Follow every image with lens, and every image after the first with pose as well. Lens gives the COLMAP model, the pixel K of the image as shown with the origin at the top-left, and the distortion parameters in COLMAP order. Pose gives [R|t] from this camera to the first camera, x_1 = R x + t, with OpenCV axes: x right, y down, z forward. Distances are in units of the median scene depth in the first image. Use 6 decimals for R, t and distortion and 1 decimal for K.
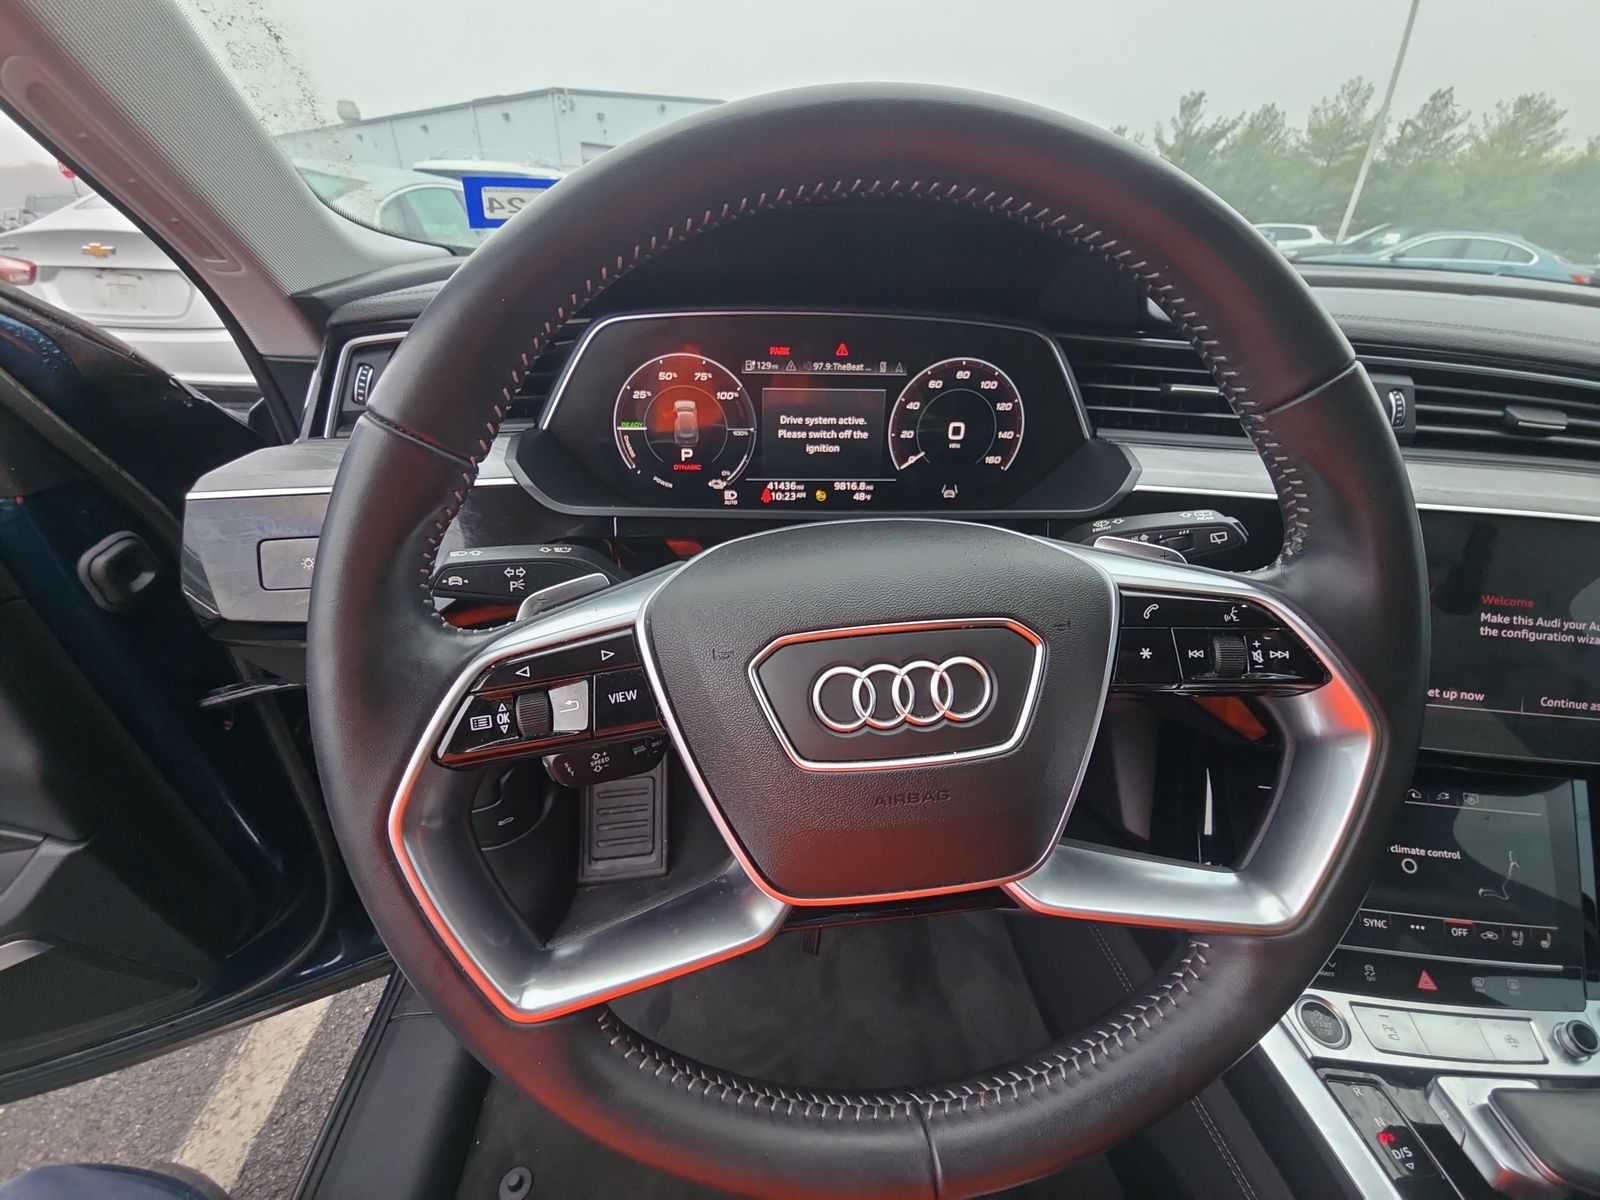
lens RADIAL K [[641.6, 0, 781.5], [0, 641.6, 606.3], [0, 0, 1]] dist [0.011307, -0.009372]
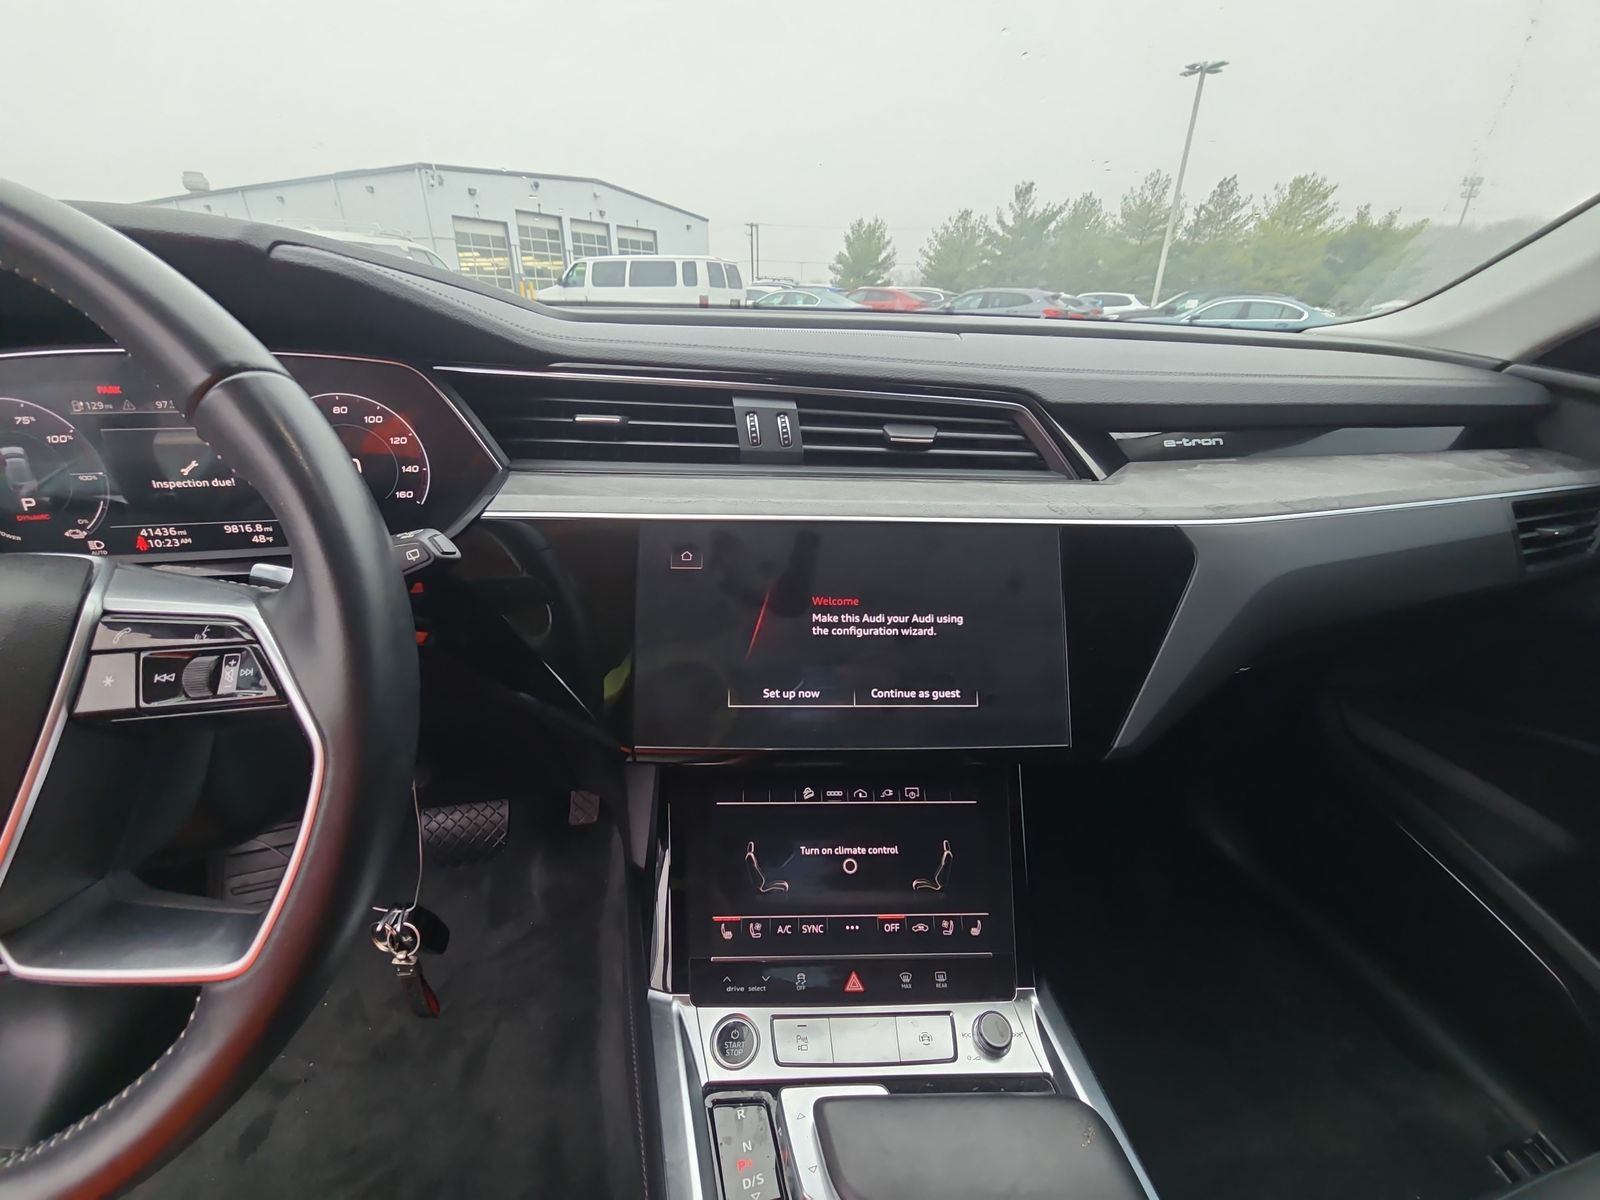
lens RADIAL K [[641.6, 0, 783.9], [0, 641.6, 610.1], [0, 0, 1]] dist [0.011307, -0.009372]
pose [[0.987854, -0.069298, 0.139074, 0.764502], [0.080169, 0.994020, -0.074149, 0.066962], [-0.133104, 0.084398, 0.987502, -0.030489]]
